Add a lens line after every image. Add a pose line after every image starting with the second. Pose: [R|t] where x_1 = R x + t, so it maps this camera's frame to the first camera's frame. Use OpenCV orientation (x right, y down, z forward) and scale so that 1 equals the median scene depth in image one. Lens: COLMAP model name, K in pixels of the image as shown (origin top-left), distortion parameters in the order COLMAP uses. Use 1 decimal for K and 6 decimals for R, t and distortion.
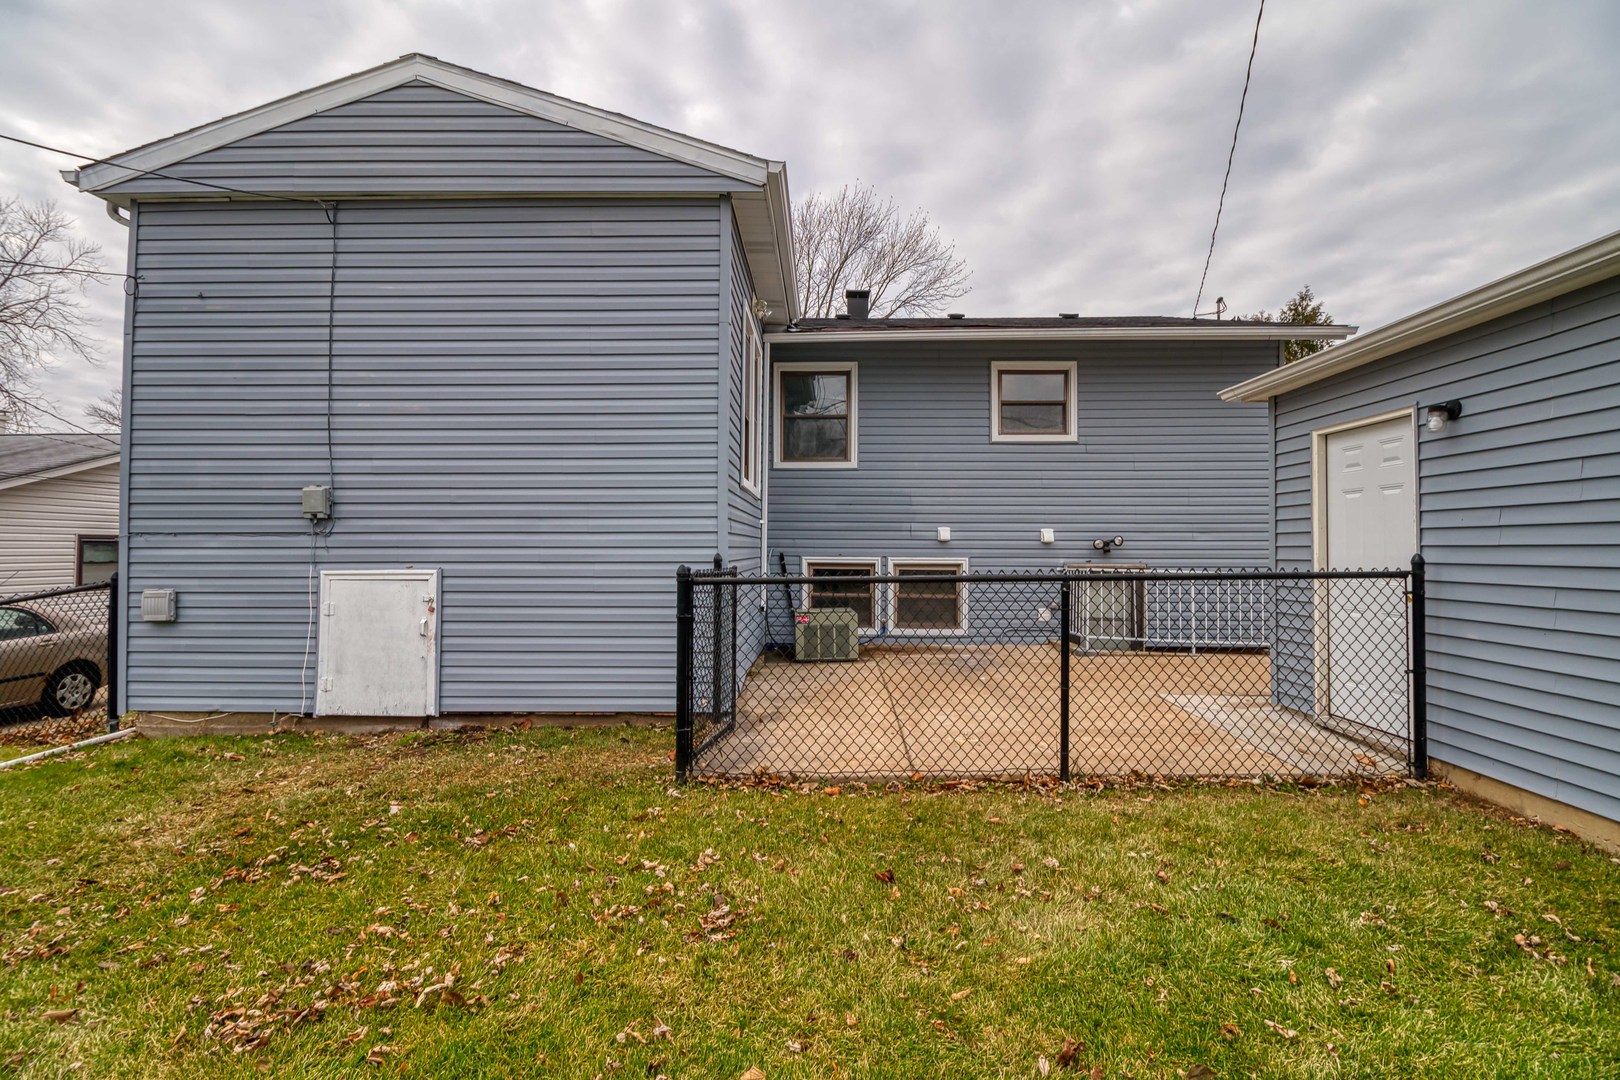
lens RADIAL K [[782.1, 0, 810.0], [0, 782.1, 540.0], [0, 0, 1]] dist [0.129199, -0.064280]
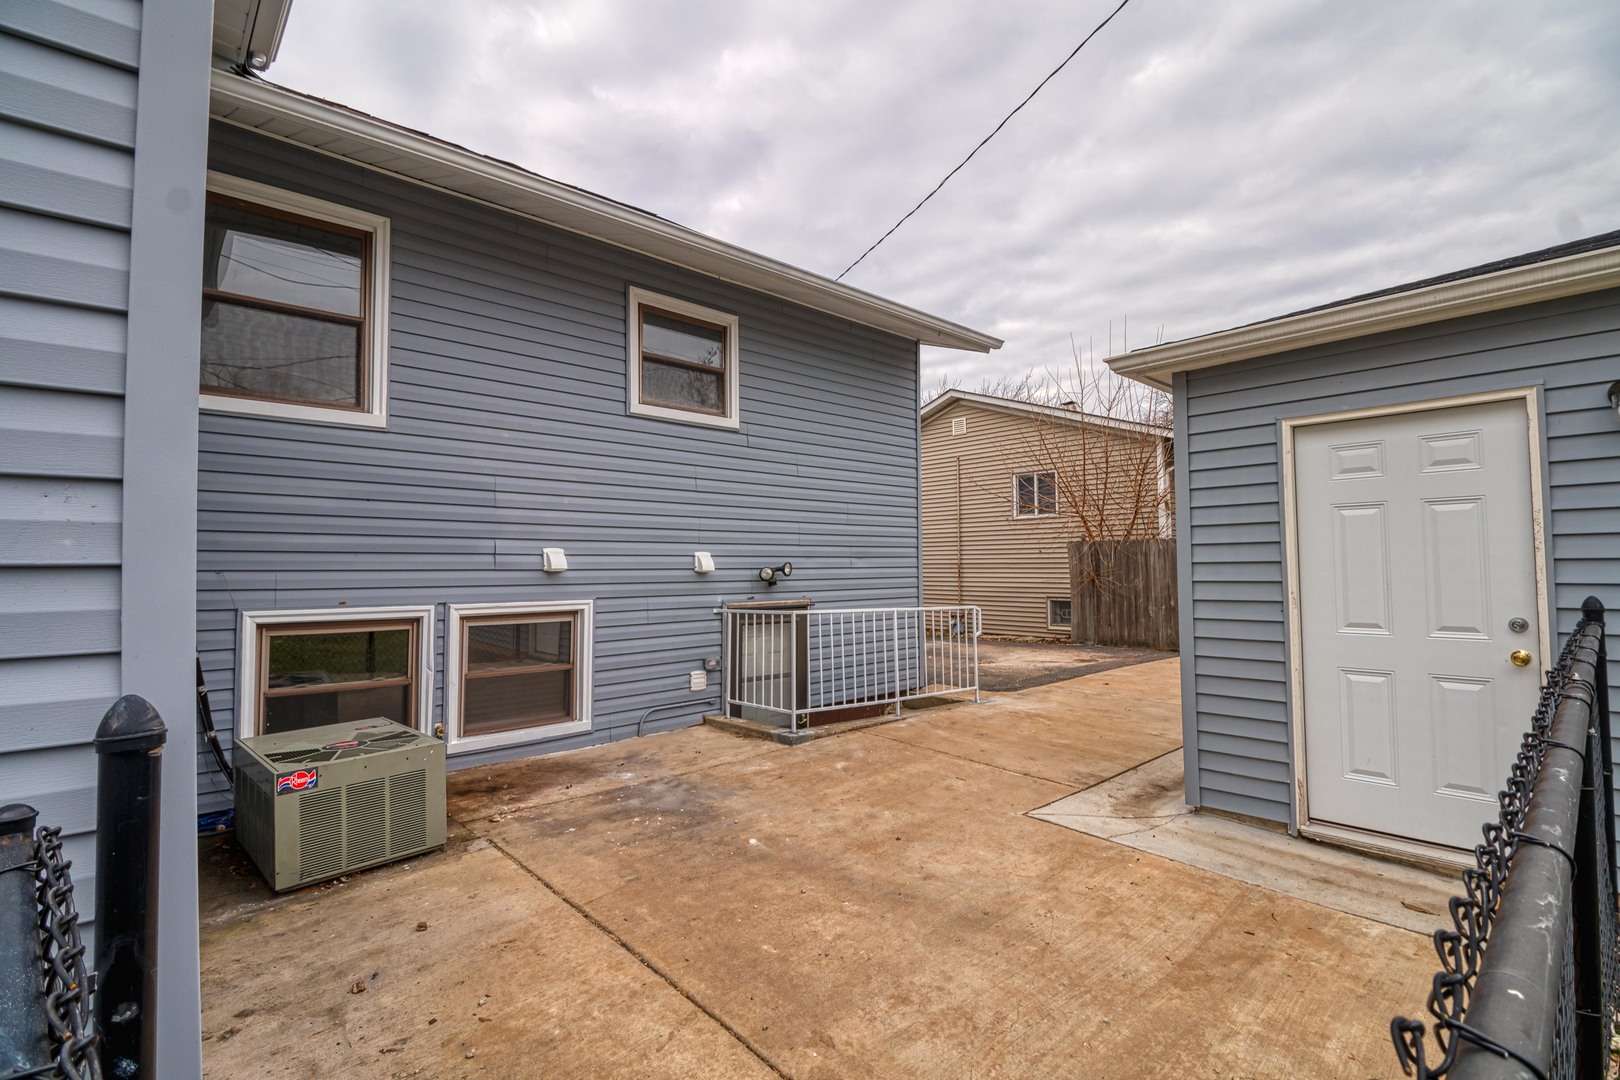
lens RADIAL K [[767.0, 0, 842.9], [0, 767.0, 535.0], [0, 0, 1]] dist [0.032746, -0.000052]
pose [[0.713429, 0.017899, 0.700499, -0.125414], [0.004426, 0.999539, -0.030047, -0.013071], [-0.700714, 0.024536, 0.713020, 0.727727]]
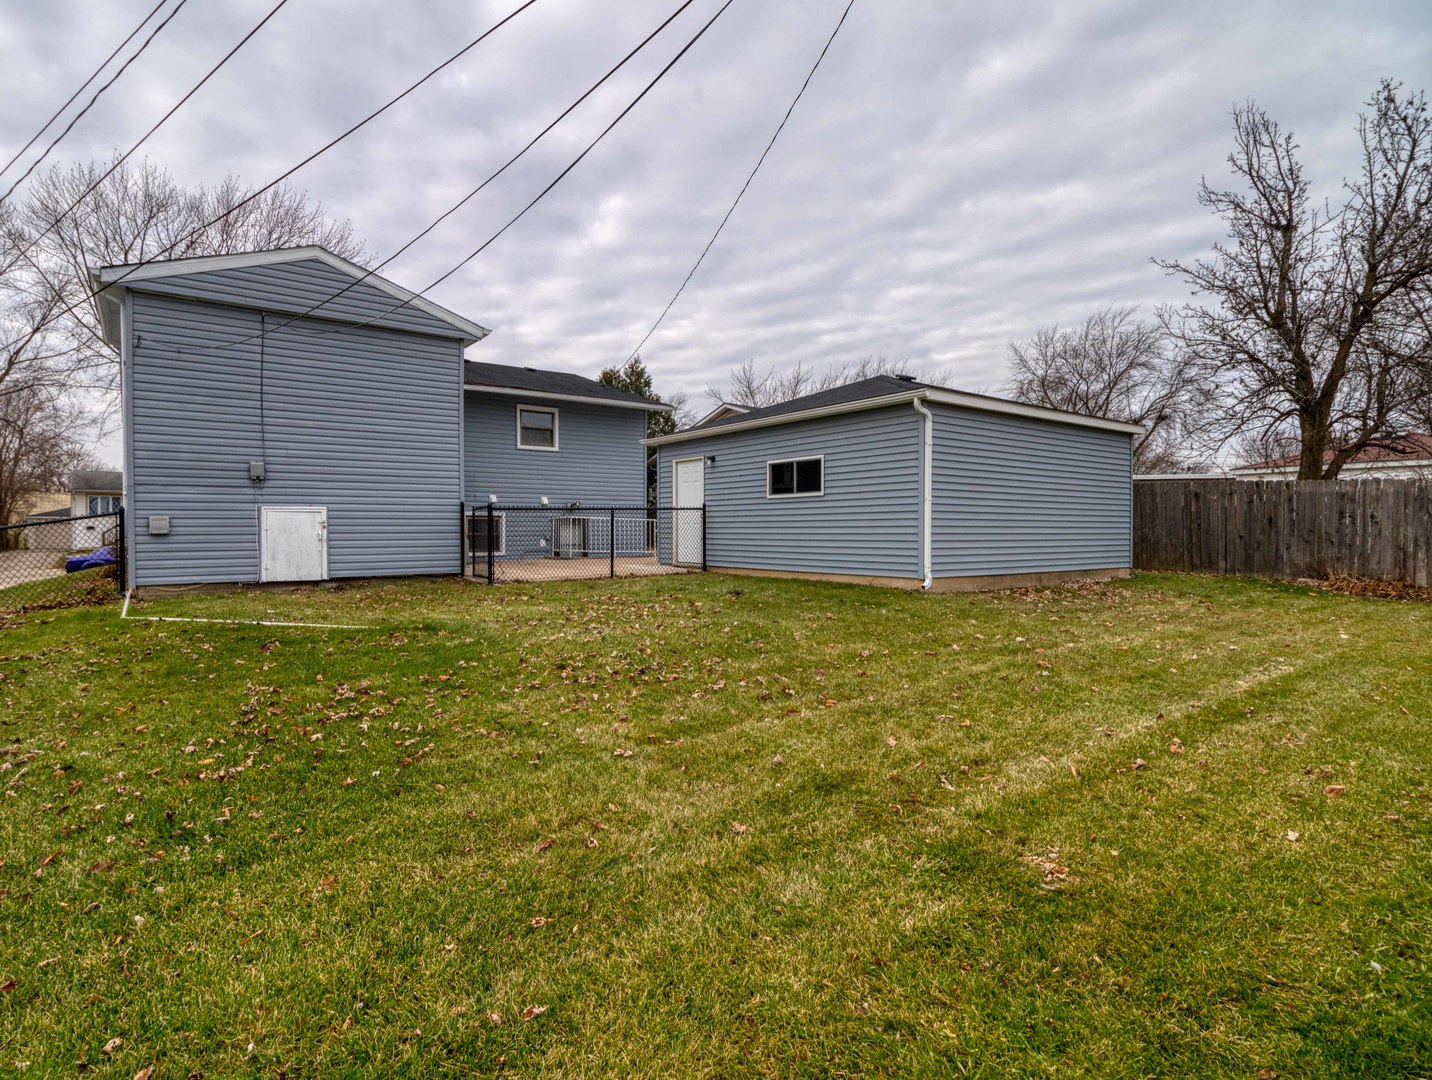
lens RADIAL K [[797.4, 0, 716.0], [0, 797.4, 540.0], [0, 0, 1]] dist [0.098300, 0.000241]
pose [[0.751098, -0.018917, 0.659920, -1.062797], [0.006421, 0.999751, 0.021350, 0.081349], [-0.660159, -0.011798, 0.751033, -1.133670]]
